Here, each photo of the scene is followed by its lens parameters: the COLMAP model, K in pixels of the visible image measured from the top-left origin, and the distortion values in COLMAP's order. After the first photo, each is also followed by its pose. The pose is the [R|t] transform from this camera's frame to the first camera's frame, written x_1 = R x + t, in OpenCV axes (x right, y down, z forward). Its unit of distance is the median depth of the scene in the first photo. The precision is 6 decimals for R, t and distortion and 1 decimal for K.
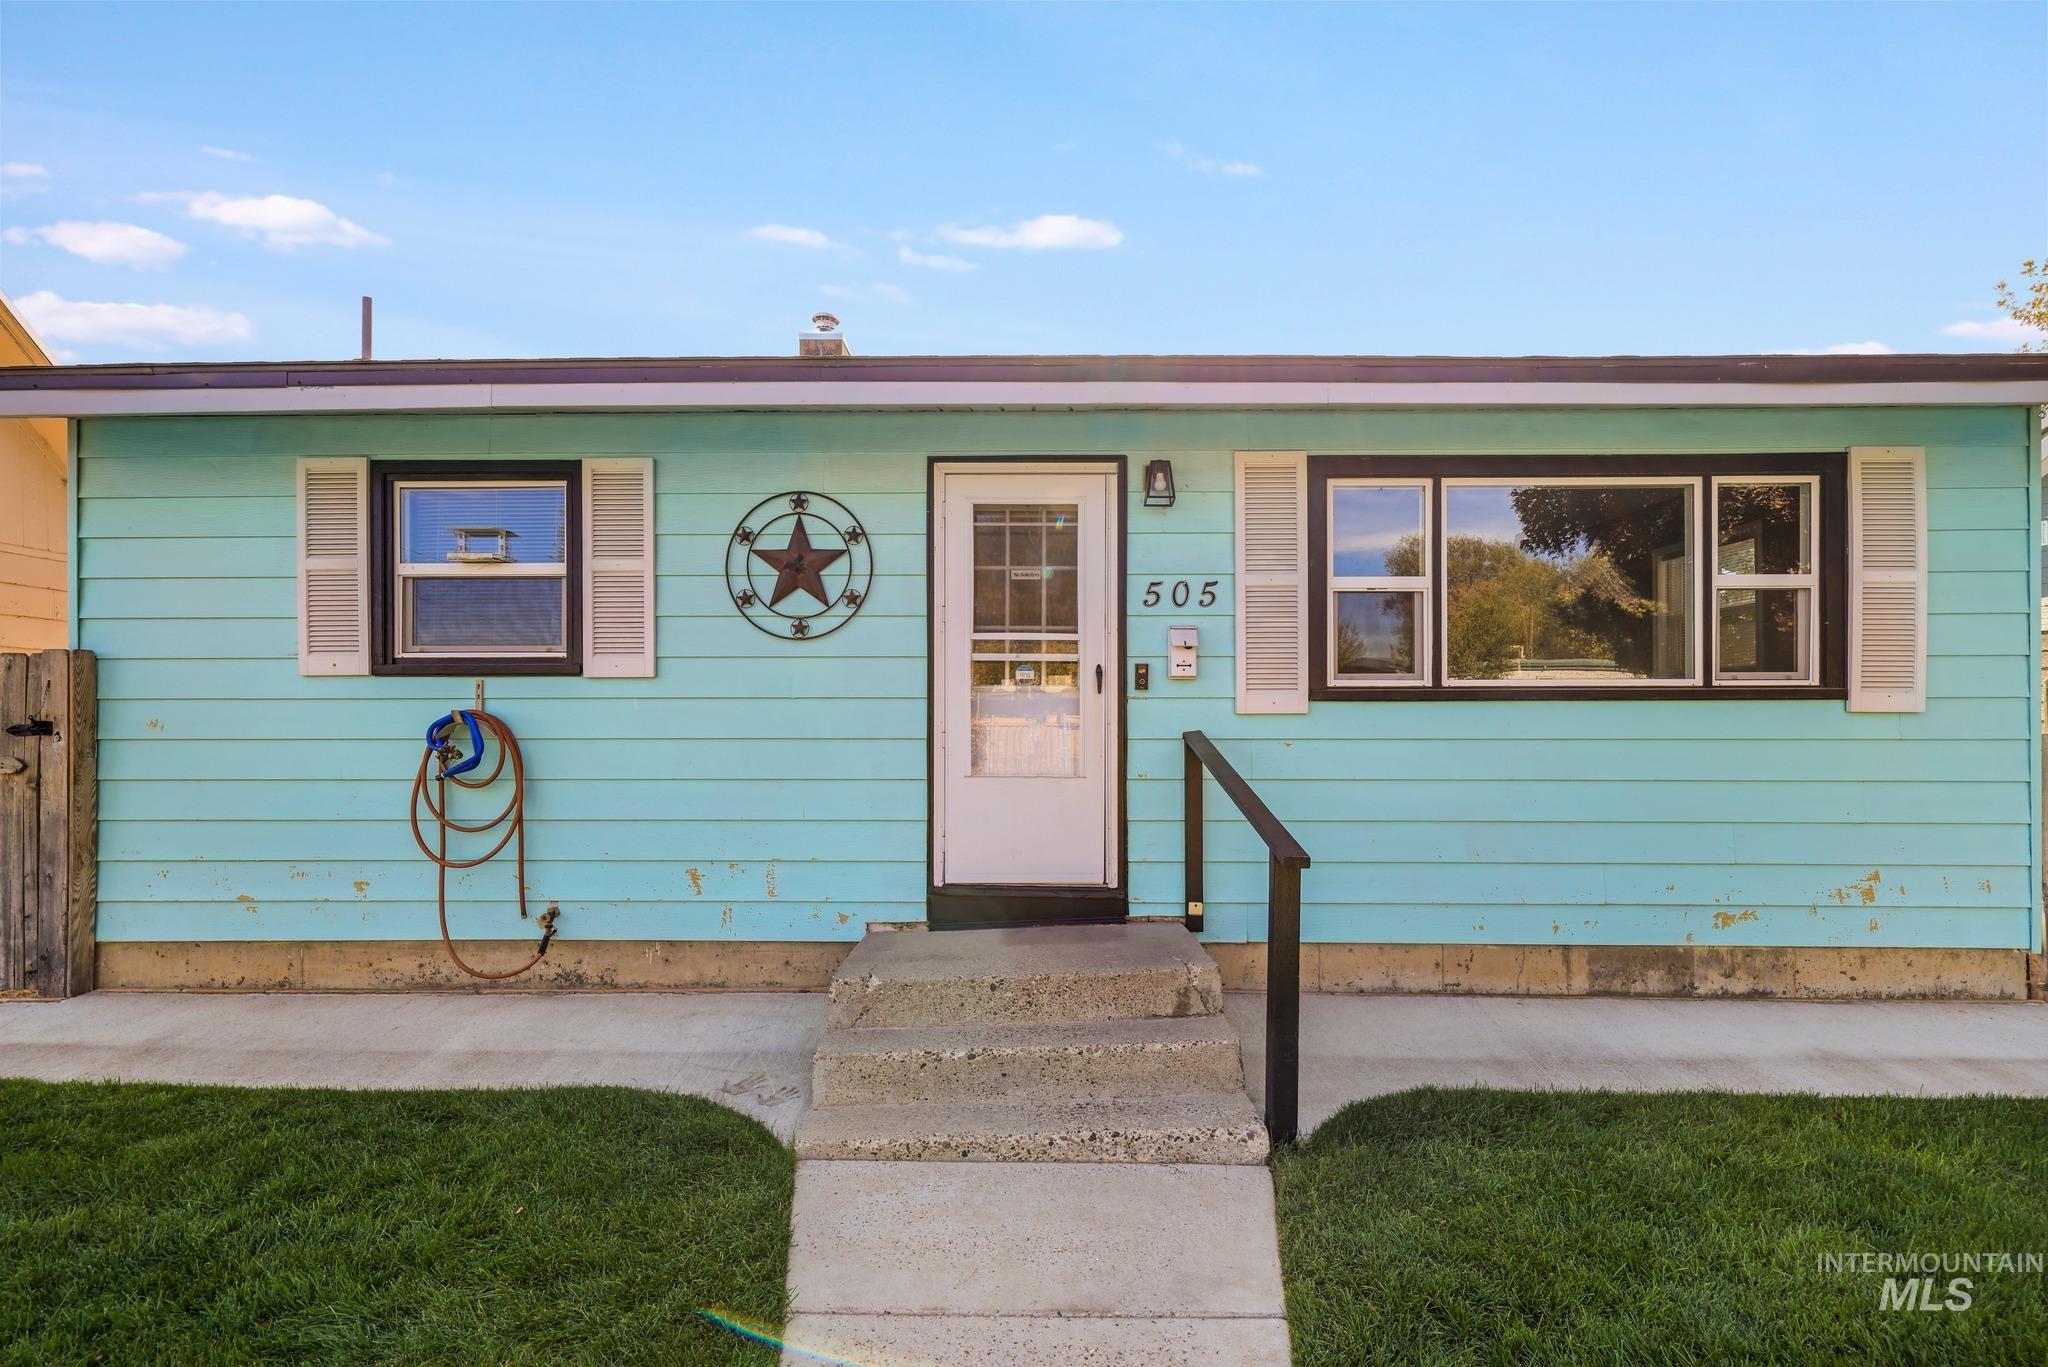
lens RADIAL K [[943.1, 0, 1014.9], [0, 943.1, 699.8], [0, 0, 1]] dist [-0.002262, 0.007632]
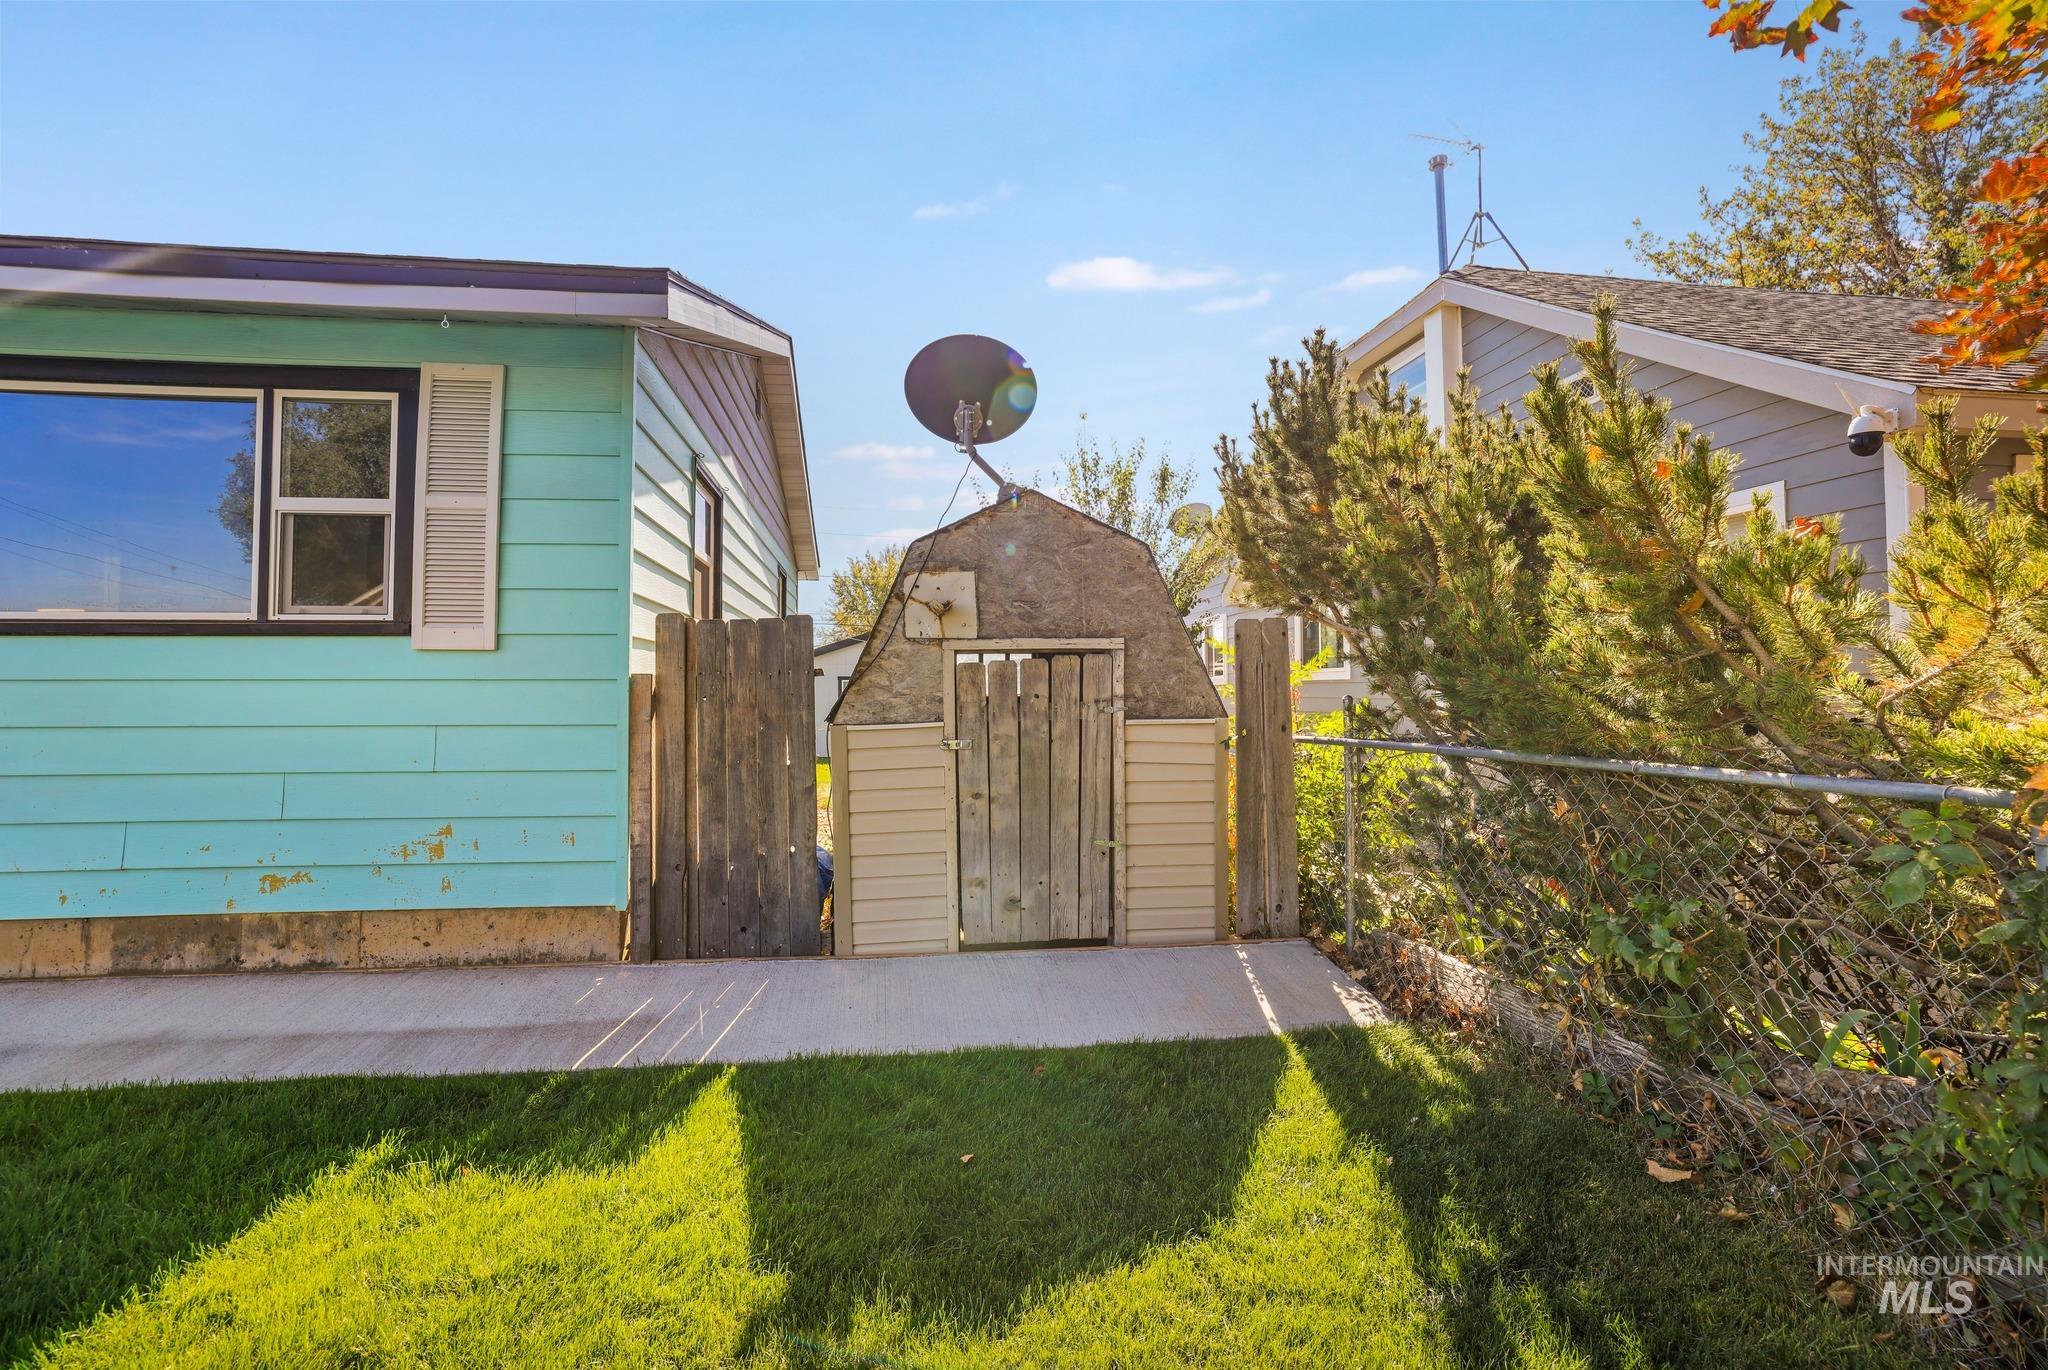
lens RADIAL K [[907.4, 0, 1003.3], [0, 907.4, 659.0], [0, 0, 1]] dist [-0.037175, 0.013890]
pose [[0.989430, 0.004292, 0.144948, 1.301521], [0.000327, 0.999493, -0.031825, 0.048789], [-0.145012, 0.031536, 0.988927, 0.066925]]
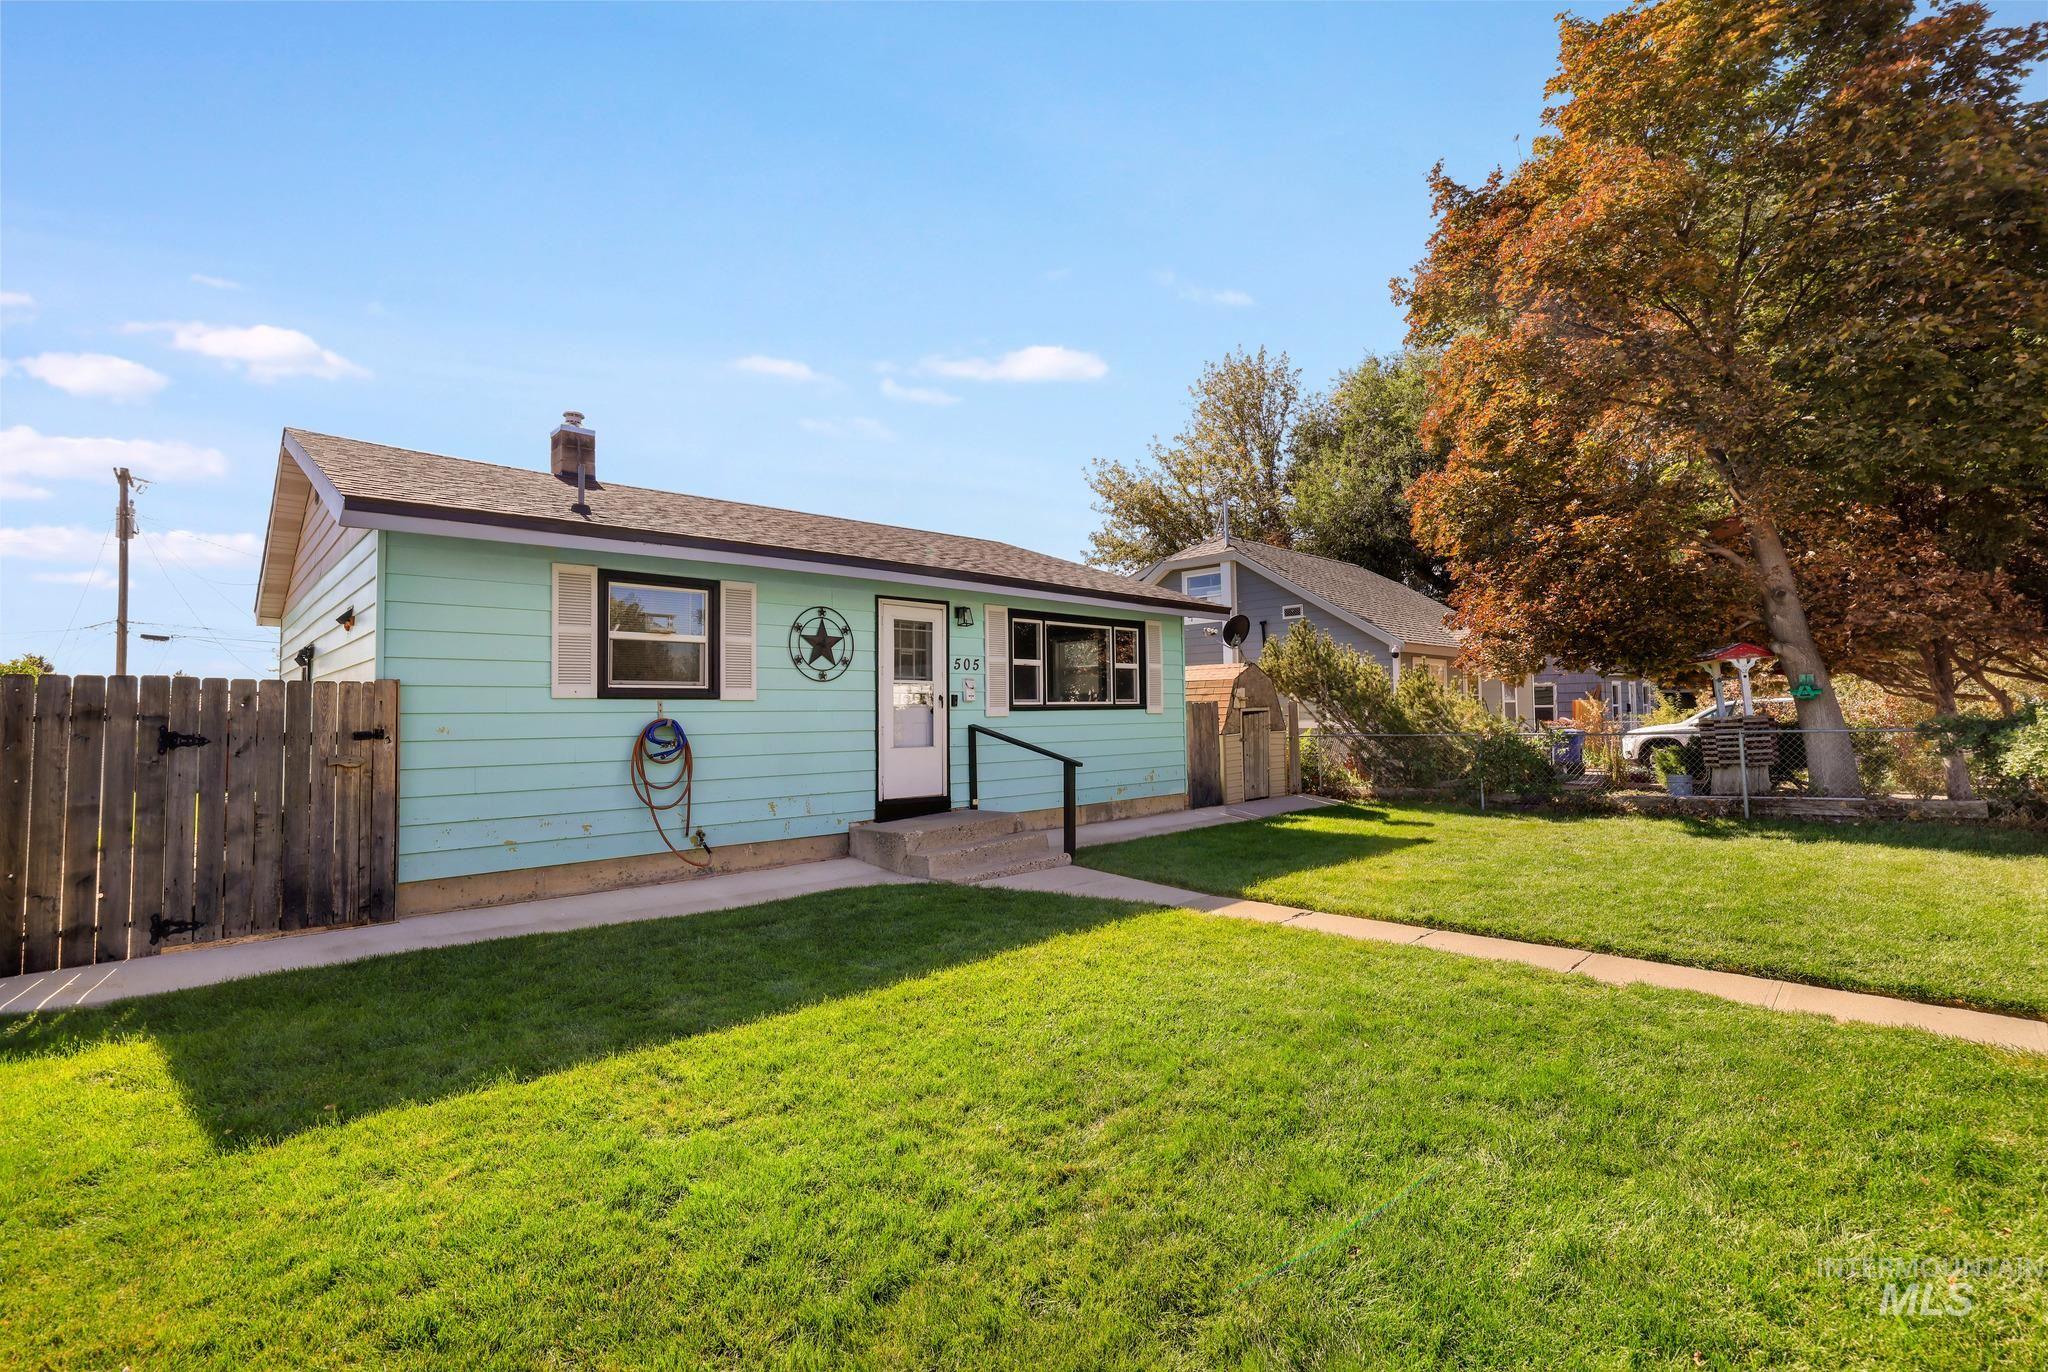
lens RADIAL K [[910.0, 0, 1015.1], [0, 910.0, 681.4], [0, 0, 1]] dist [-0.035544, 0.011114]
pose [[0.710841, 0.016874, 0.703150, -1.284693], [0.008306, 0.999441, -0.032381, 0.001617], [-0.703304, 0.028859, 0.710304, -0.640006]]
